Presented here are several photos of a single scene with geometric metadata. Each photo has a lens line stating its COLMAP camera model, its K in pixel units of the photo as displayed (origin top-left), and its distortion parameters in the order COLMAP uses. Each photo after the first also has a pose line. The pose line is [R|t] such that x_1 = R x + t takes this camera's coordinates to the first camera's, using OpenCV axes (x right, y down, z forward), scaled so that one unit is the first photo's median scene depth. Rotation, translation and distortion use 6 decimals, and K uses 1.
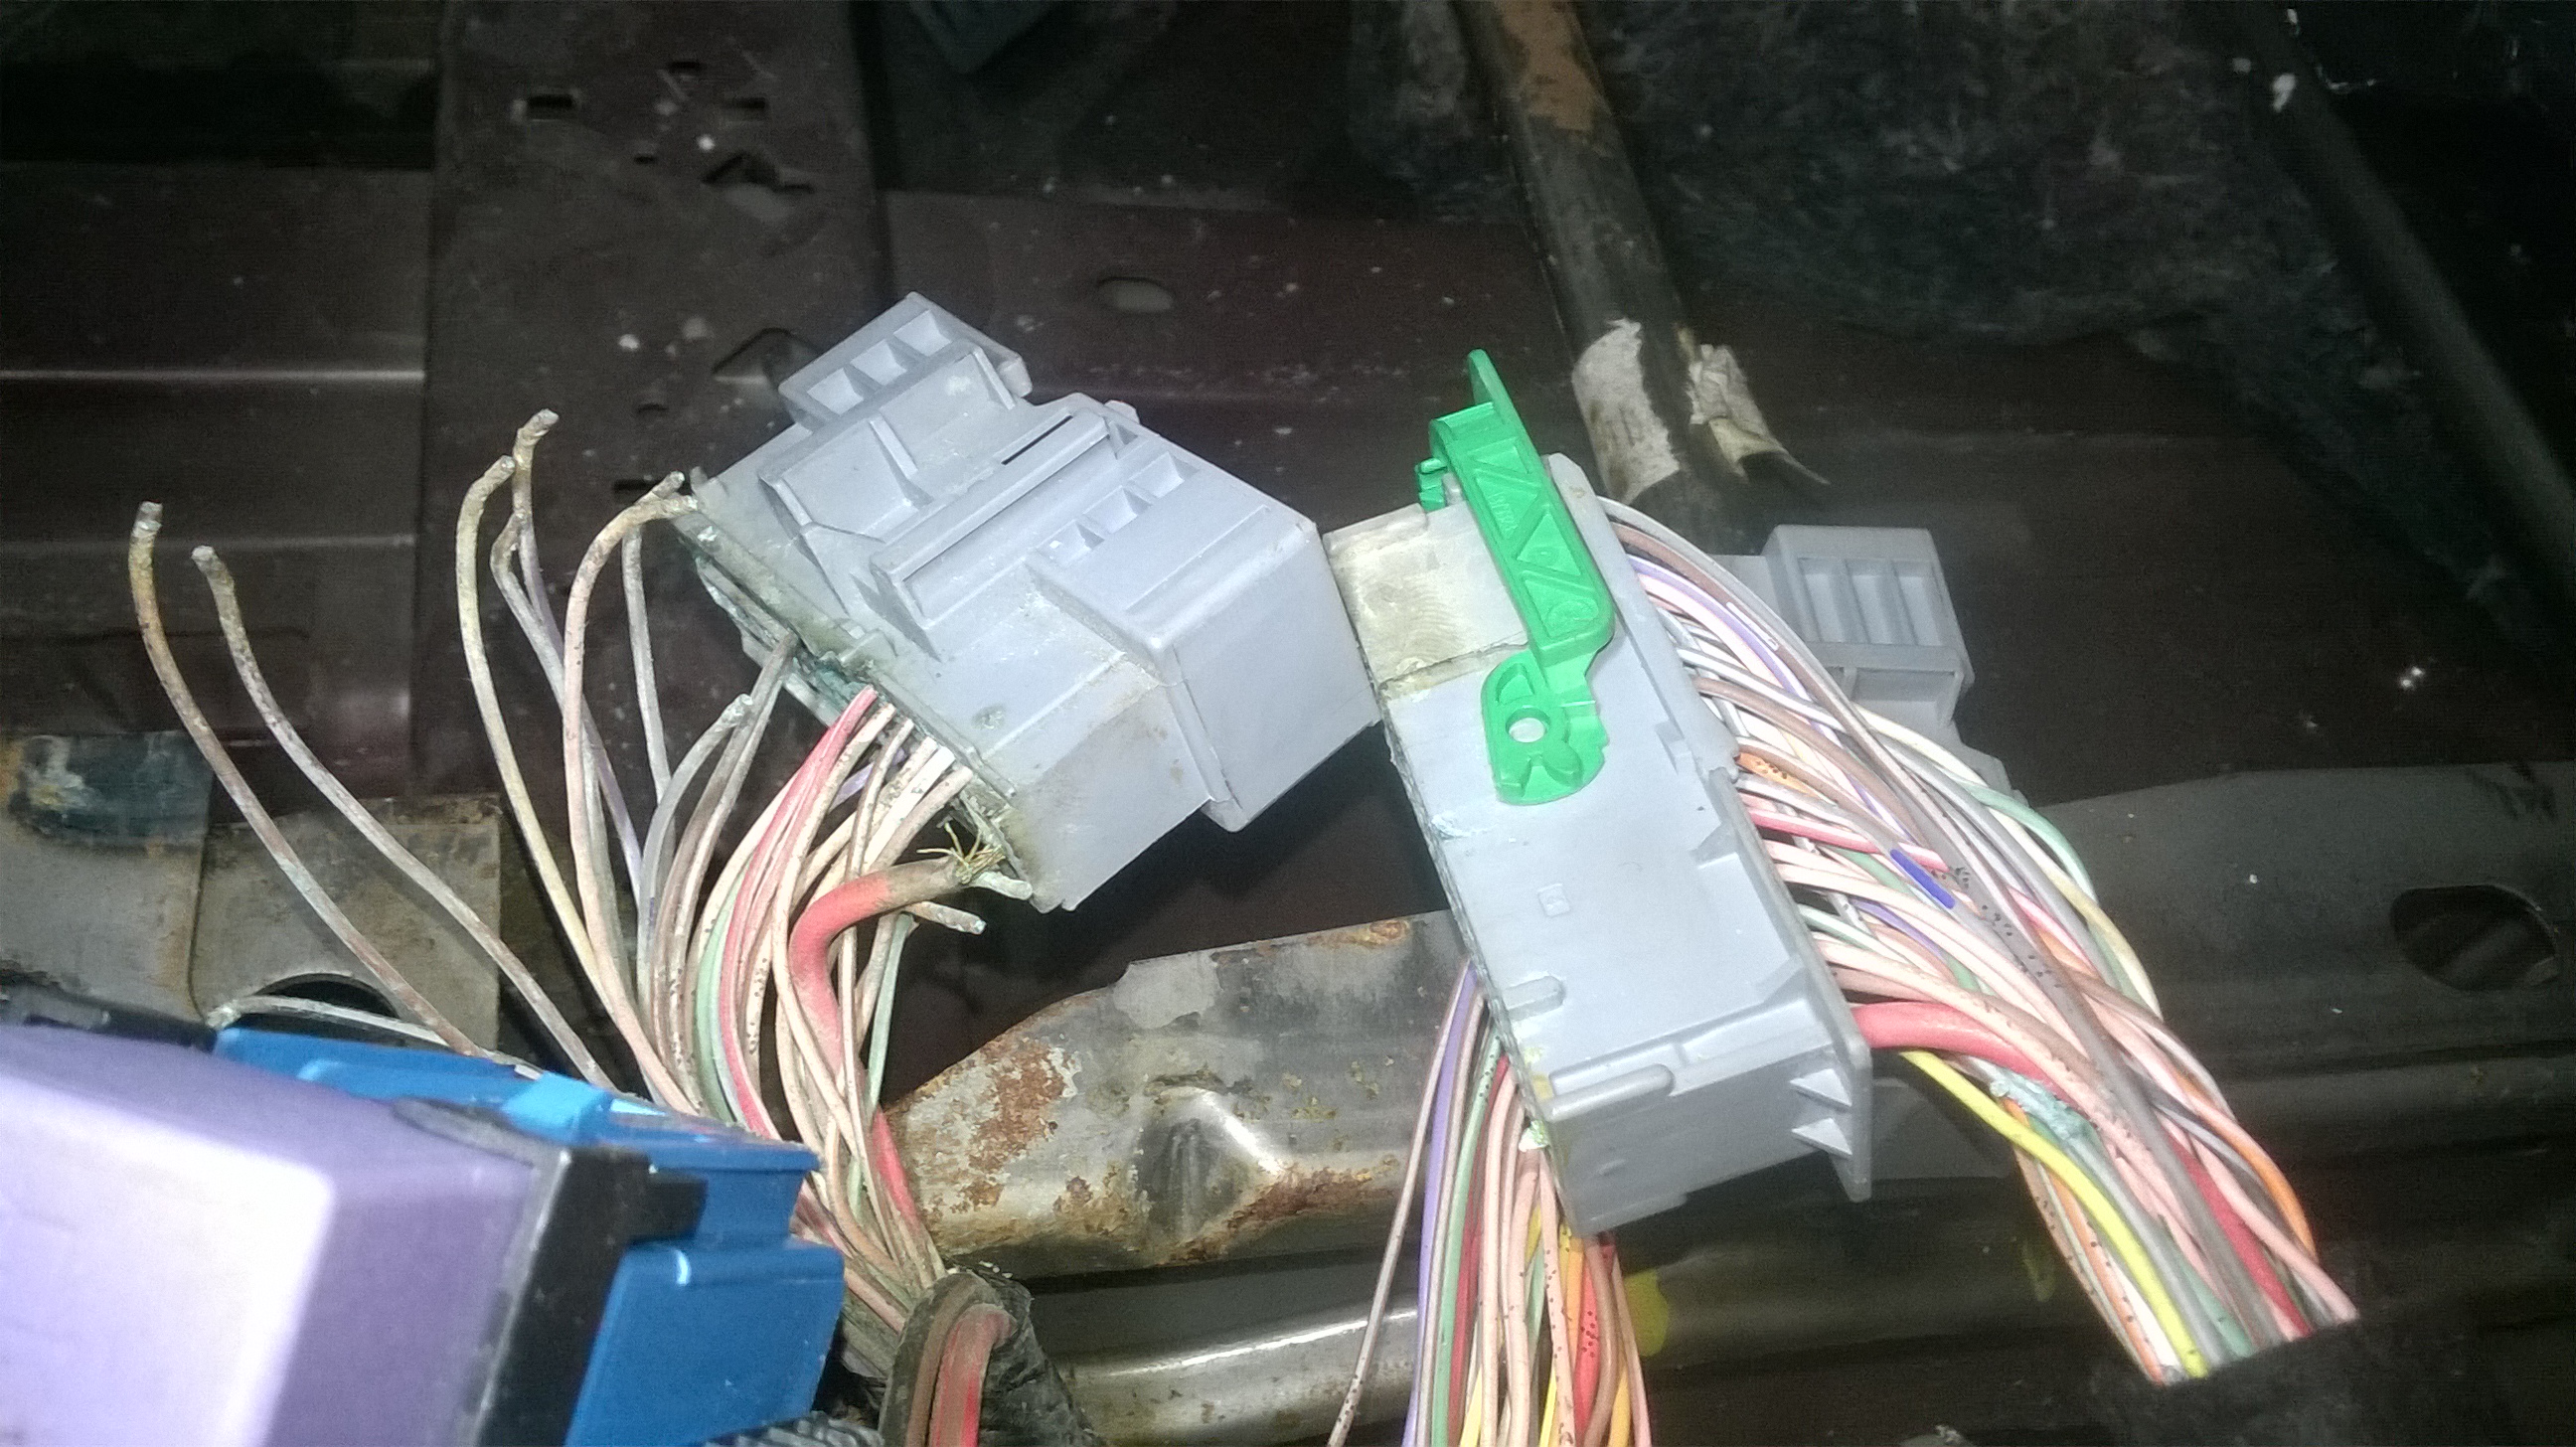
lens RADIAL K [[2174.8, 0, 1288.0], [0, 2174.8, 723.5], [0, 0, 1]] dist [0.059817, -0.141943]
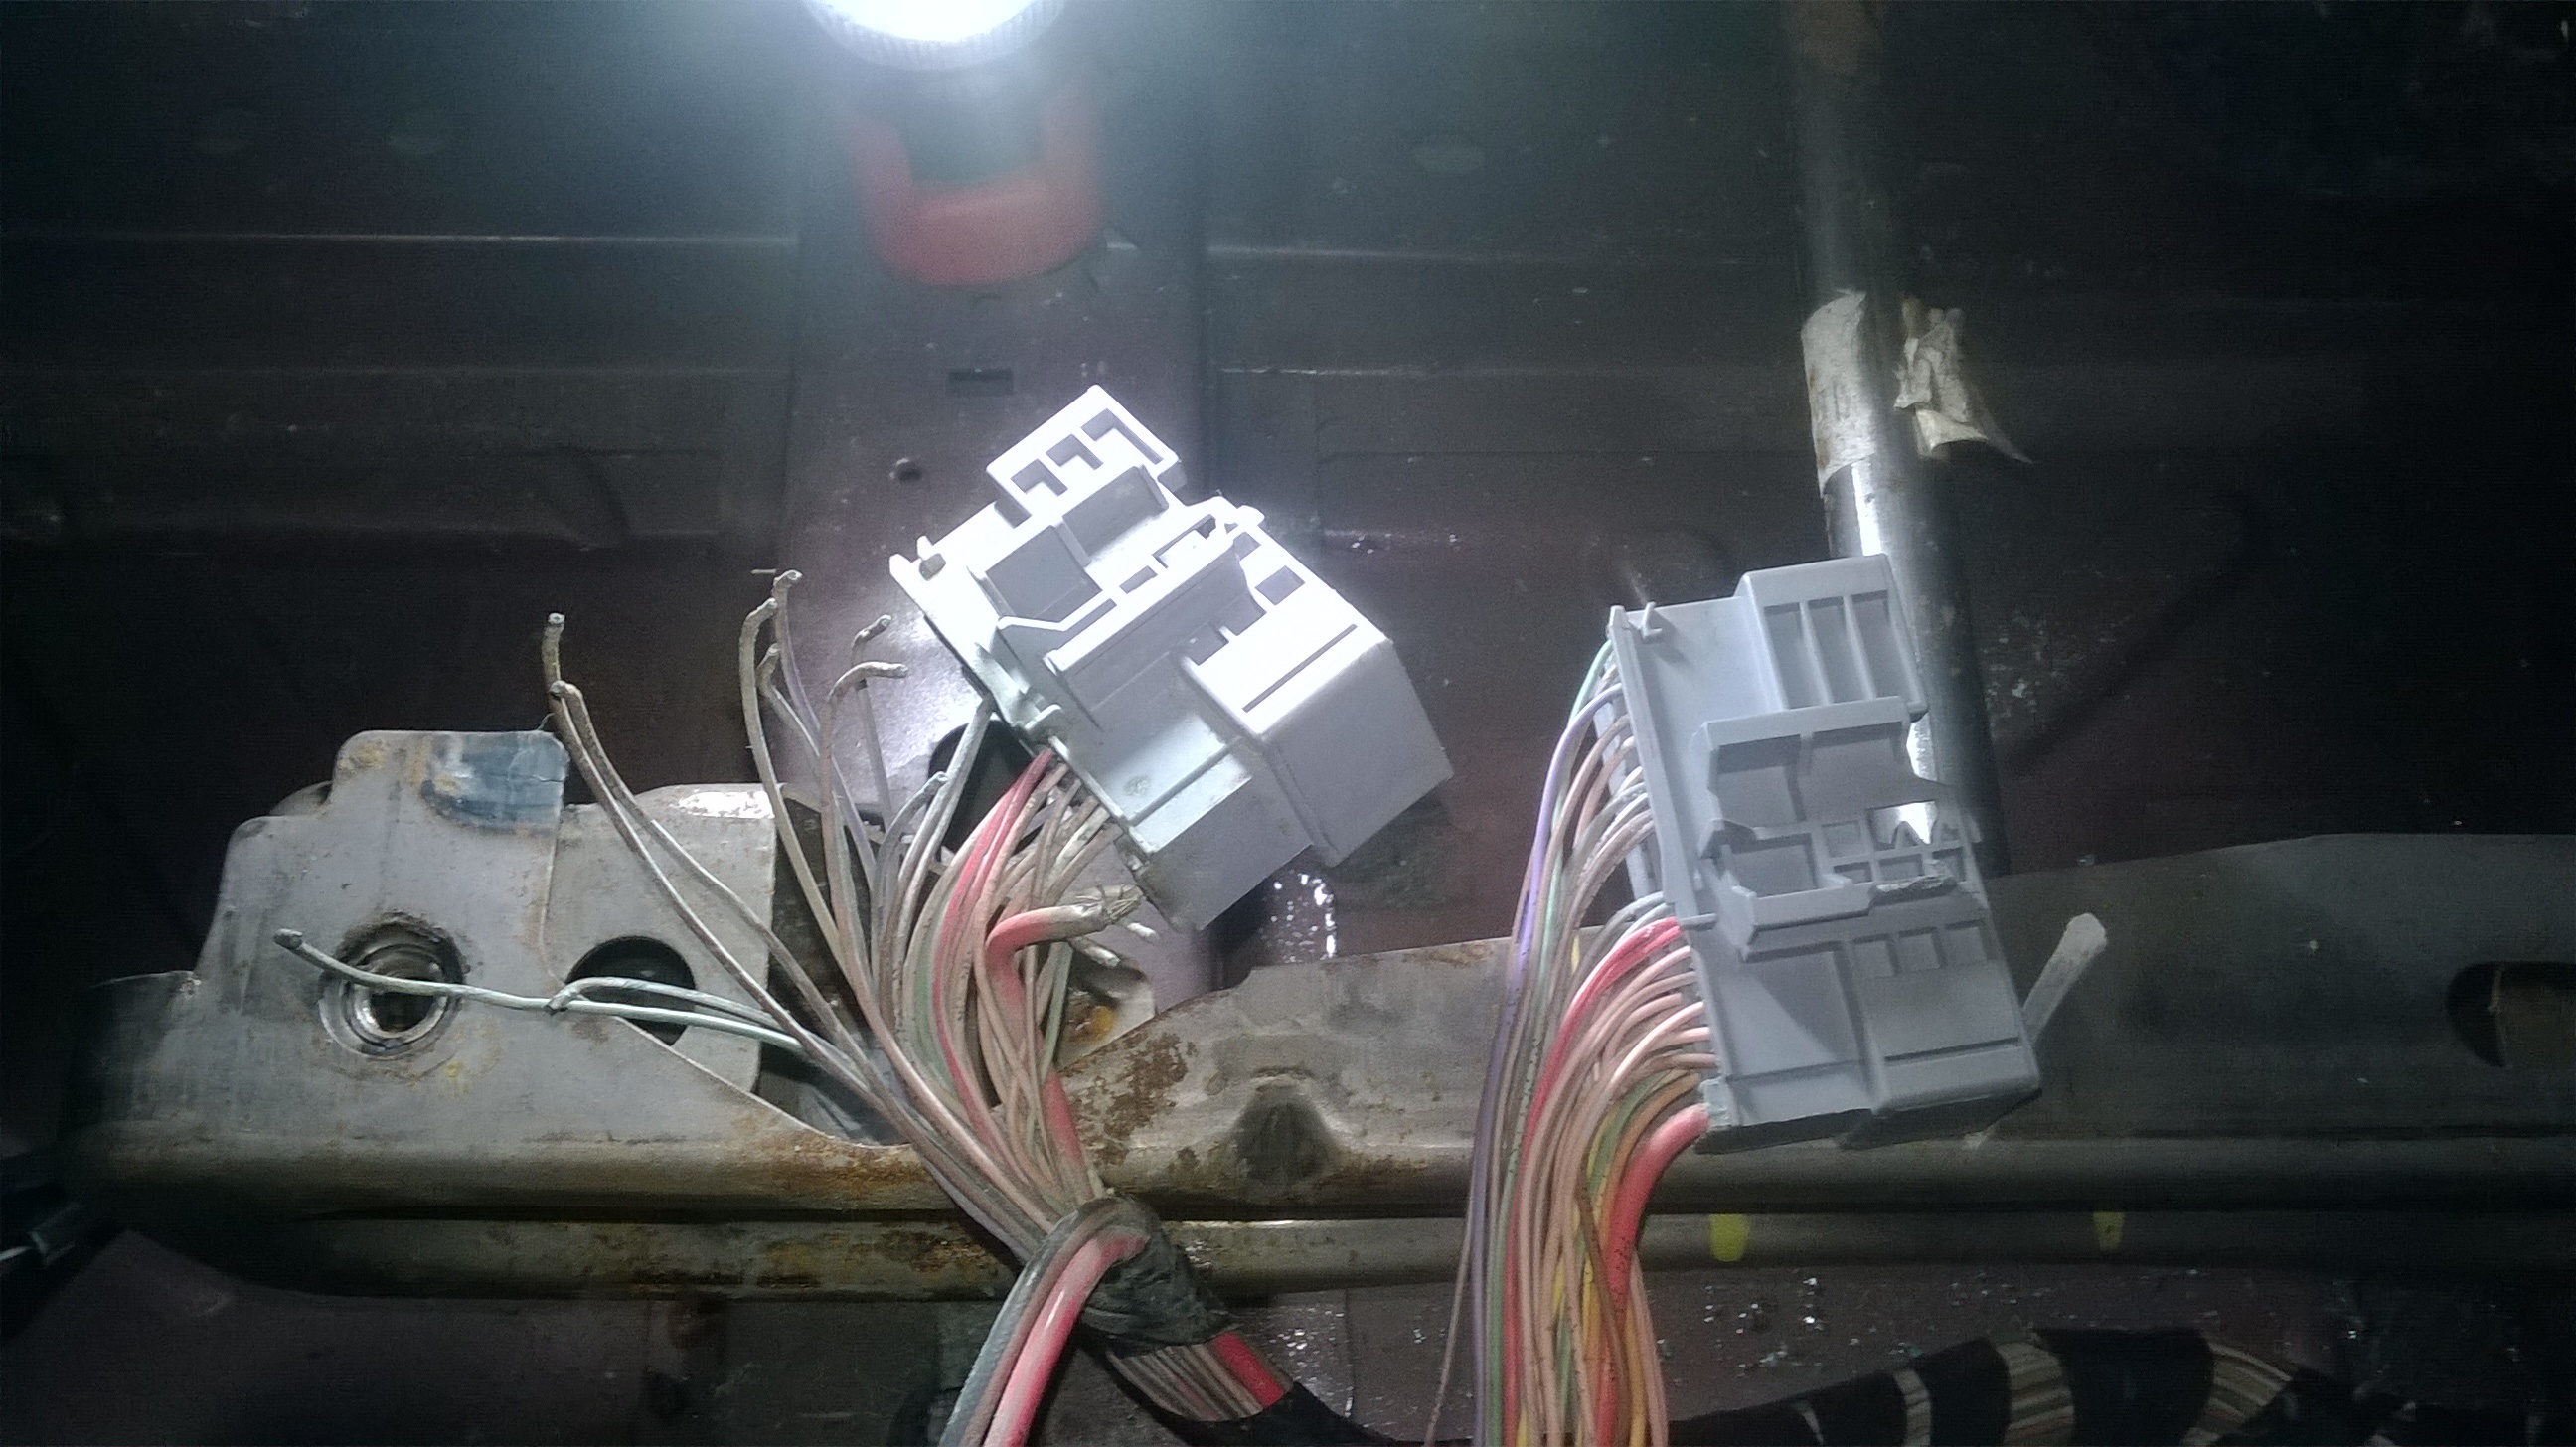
lens RADIAL K [[2174.8, 0, 1288.0], [0, 2174.8, 723.5], [0, 0, 1]] dist [0.059817, -0.141943]
pose [[0.974584, 0.086326, -0.206724, 0.196086], [-0.042659, 0.977402, 0.207040, -0.290601], [0.219925, -0.192959, 0.956242, -0.147696]]
